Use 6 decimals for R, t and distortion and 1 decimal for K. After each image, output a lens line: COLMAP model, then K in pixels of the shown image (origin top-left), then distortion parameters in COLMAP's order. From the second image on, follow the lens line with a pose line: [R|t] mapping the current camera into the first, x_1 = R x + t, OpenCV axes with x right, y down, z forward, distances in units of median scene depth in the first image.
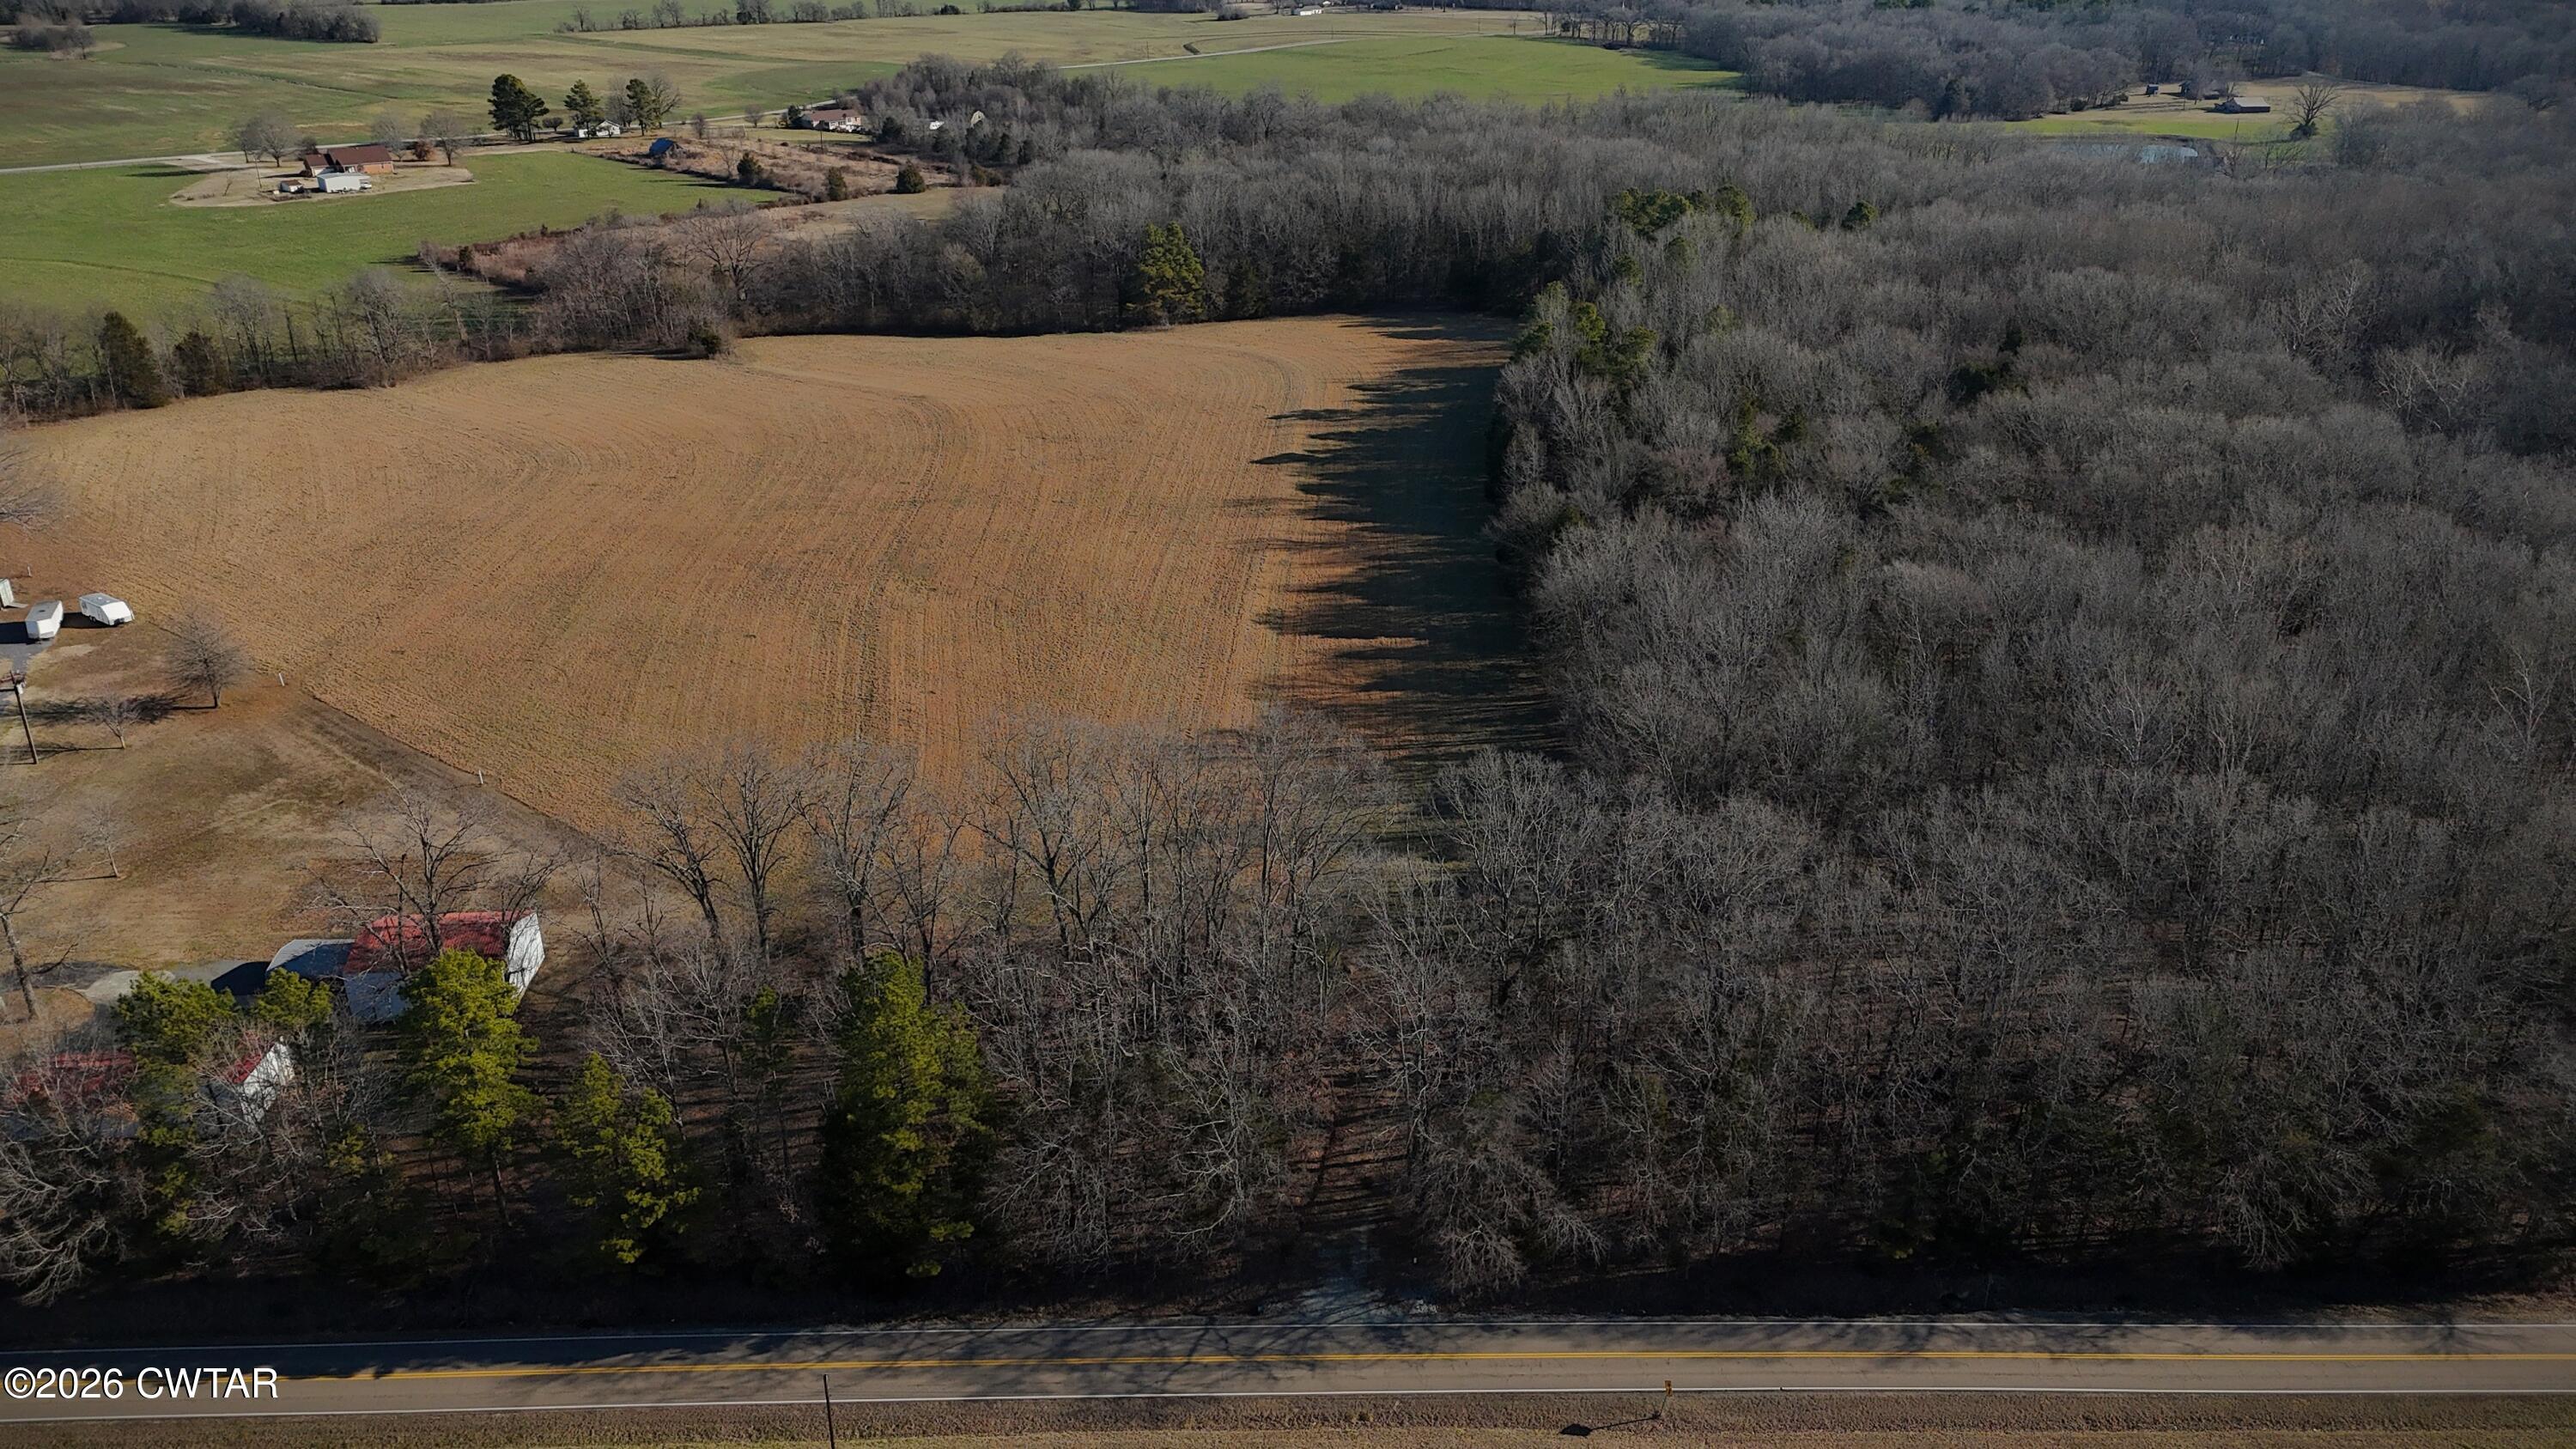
lens RADIAL K [[1878.2, 0, 1288.0], [0, 1878.2, 724.5], [0, 0, 1]] dist [0.070668, -0.070969]
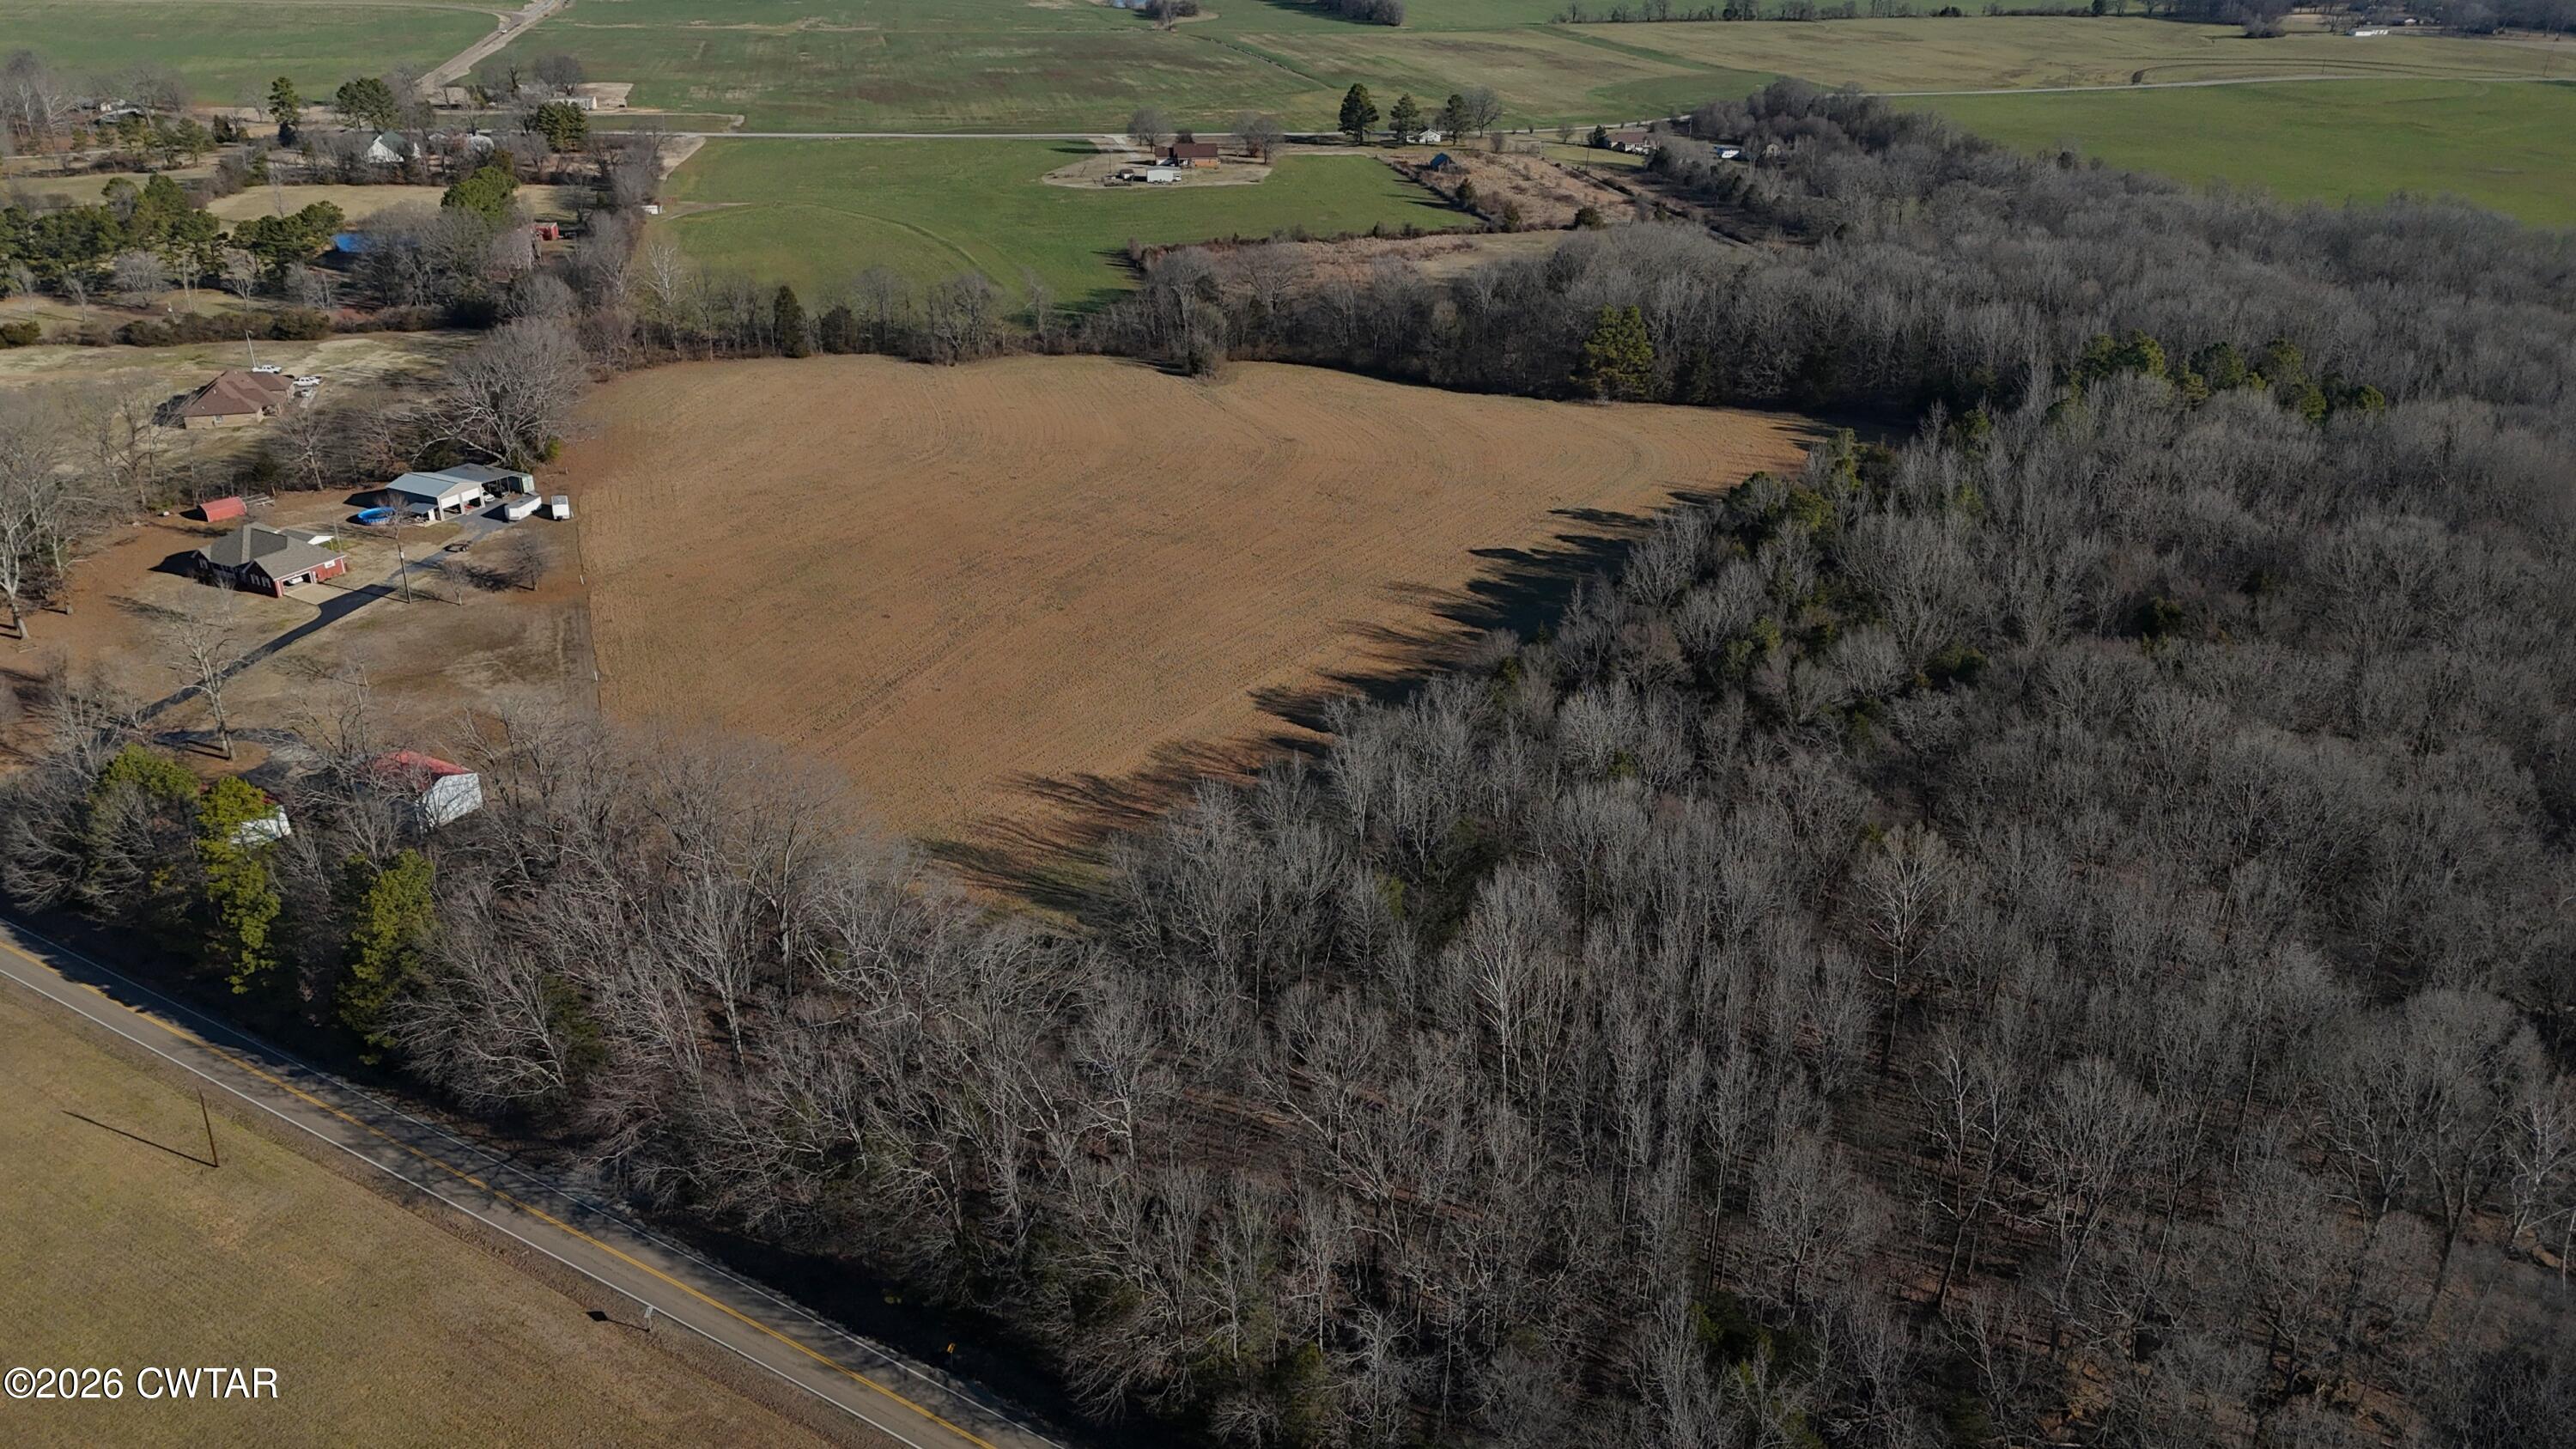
lens RADIAL K [[1878.2, 0, 1288.0], [0, 1878.2, 724.5], [0, 0, 1]] dist [0.070668, -0.070969]
pose [[0.843142, 0.235281, -0.483481, 0.391777], [-0.226373, 0.970935, 0.077724, -0.091464], [0.487715, 0.043914, 0.871898, 0.006574]]
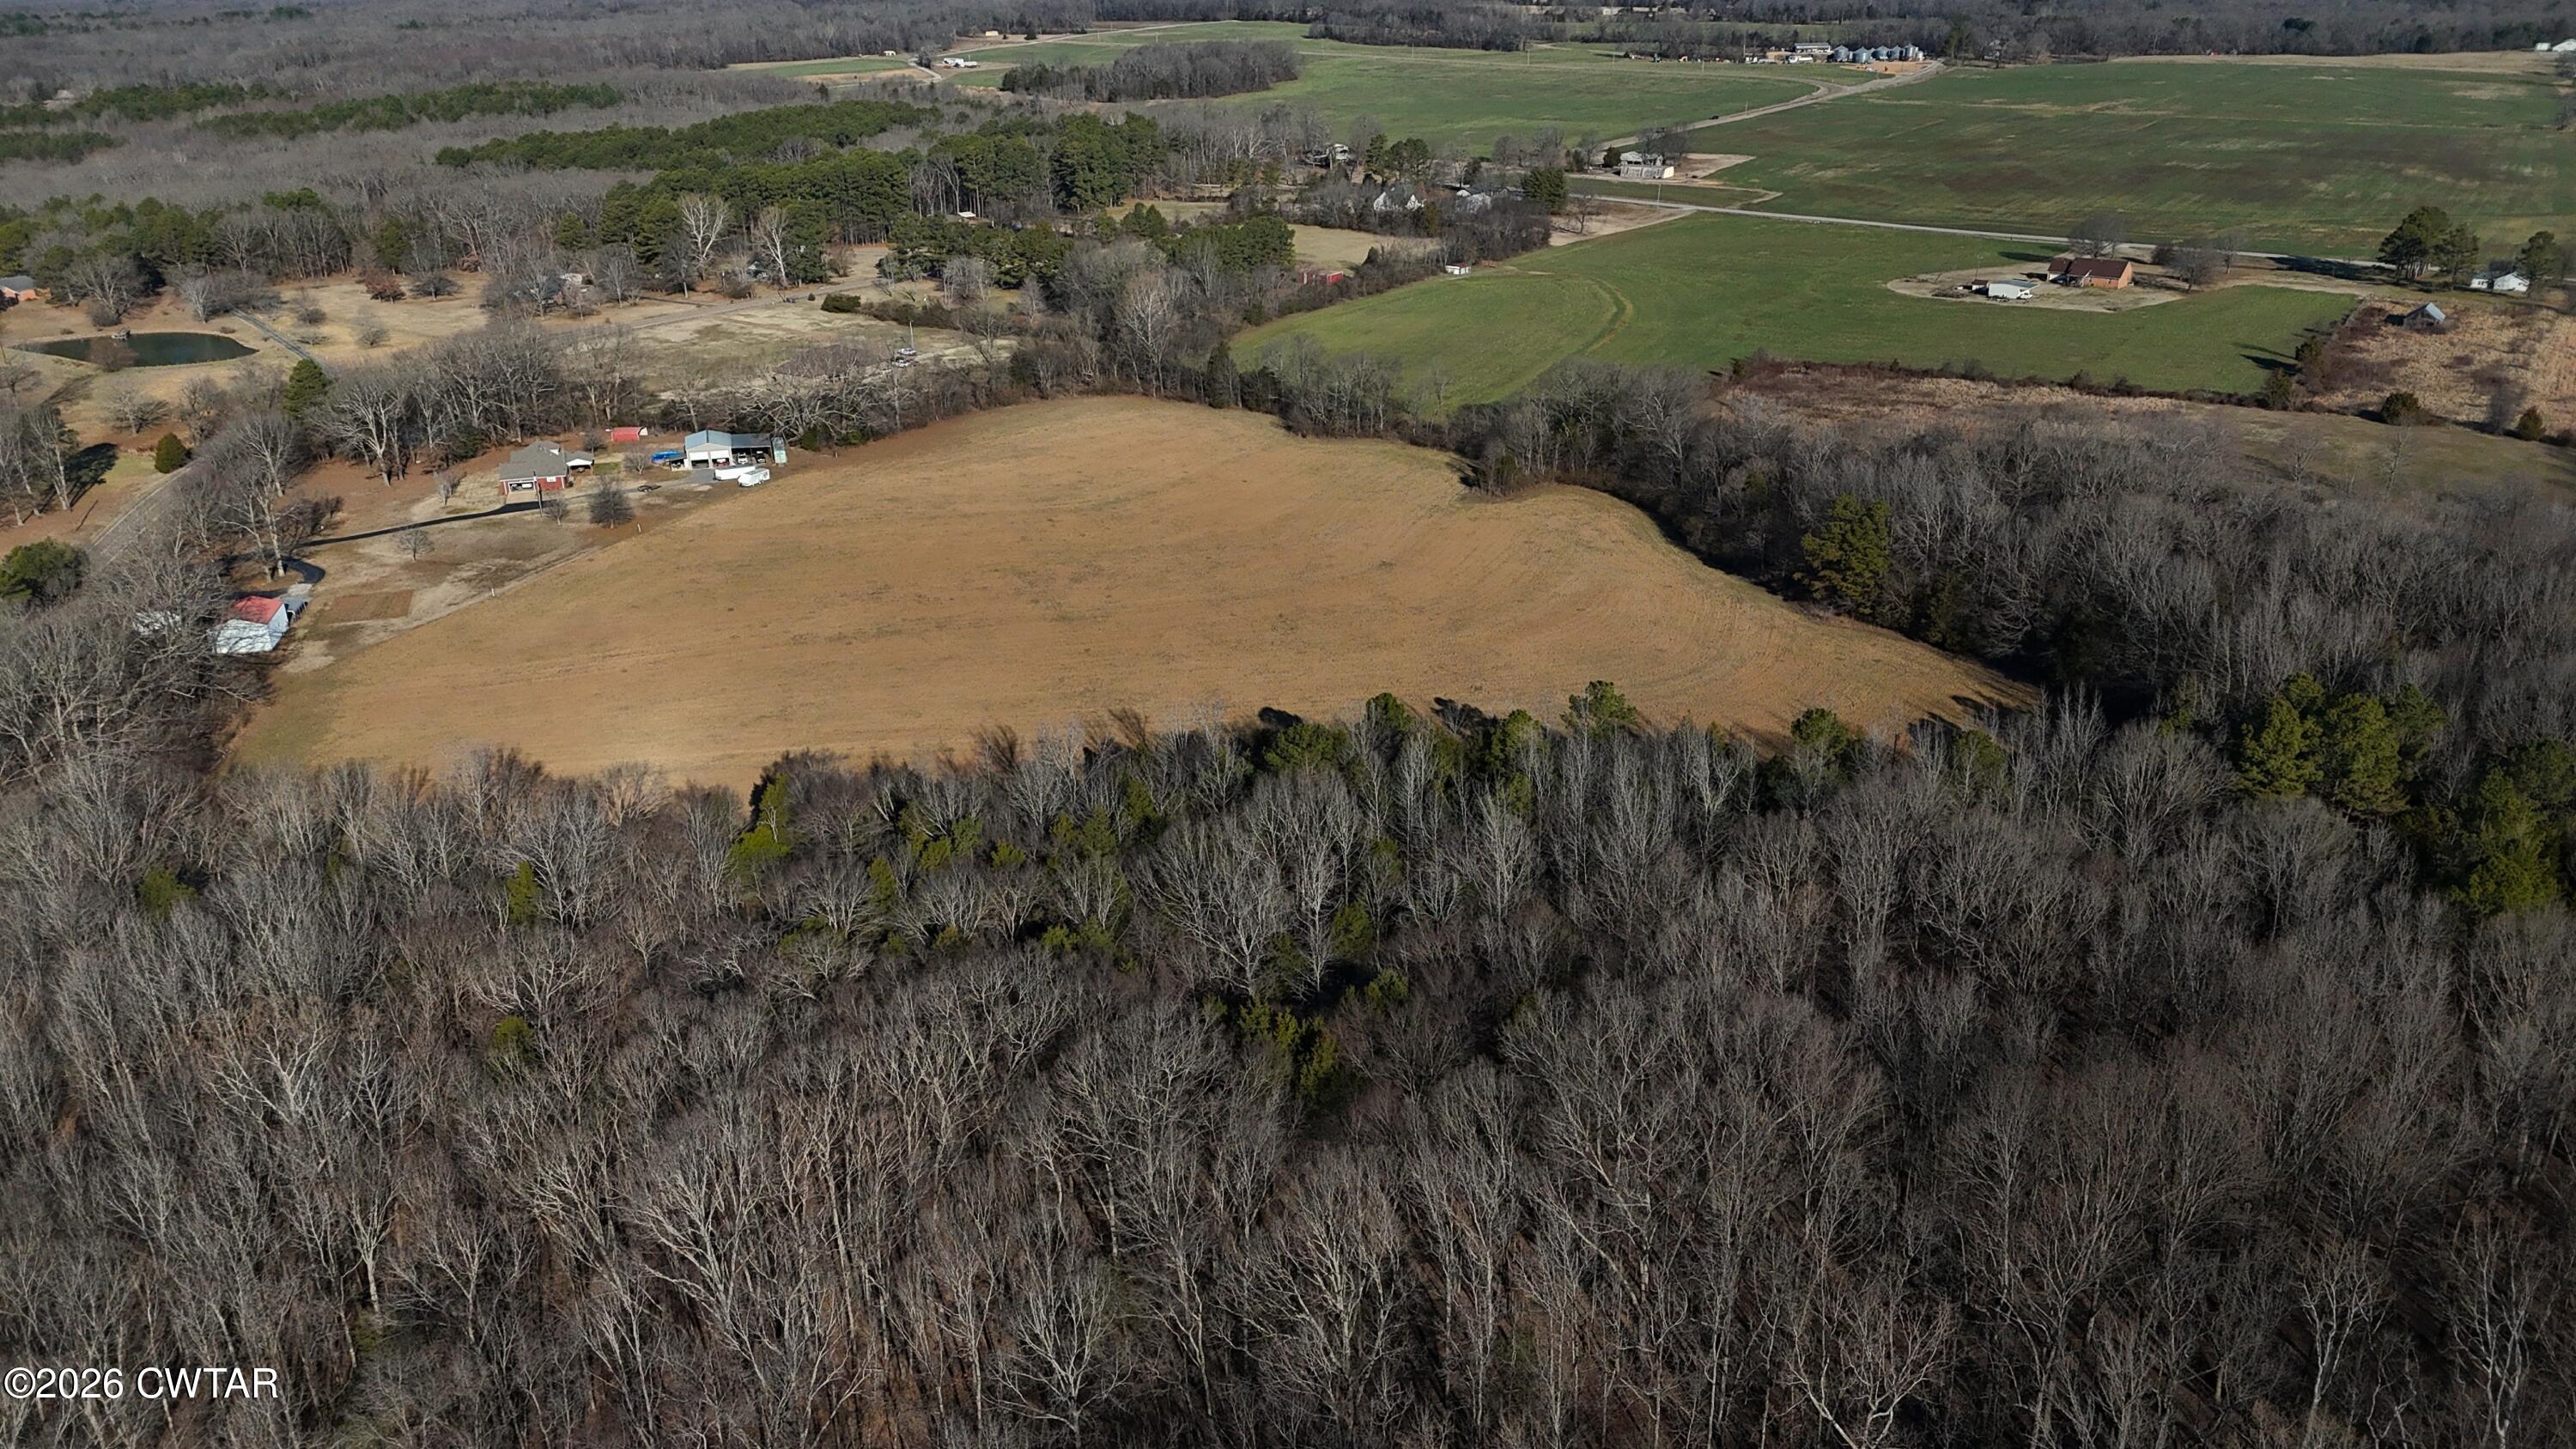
lens RADIAL K [[1882.9, 0, 1288.0], [0, 1882.9, 724.5], [0, 0, 1]] dist [0.052871, -0.028585]
pose [[0.191780, 0.382828, -0.903694, 0.761492], [-0.385925, 0.876026, 0.289207, -0.368888], [0.902376, 0.293294, 0.315747, 0.630831]]
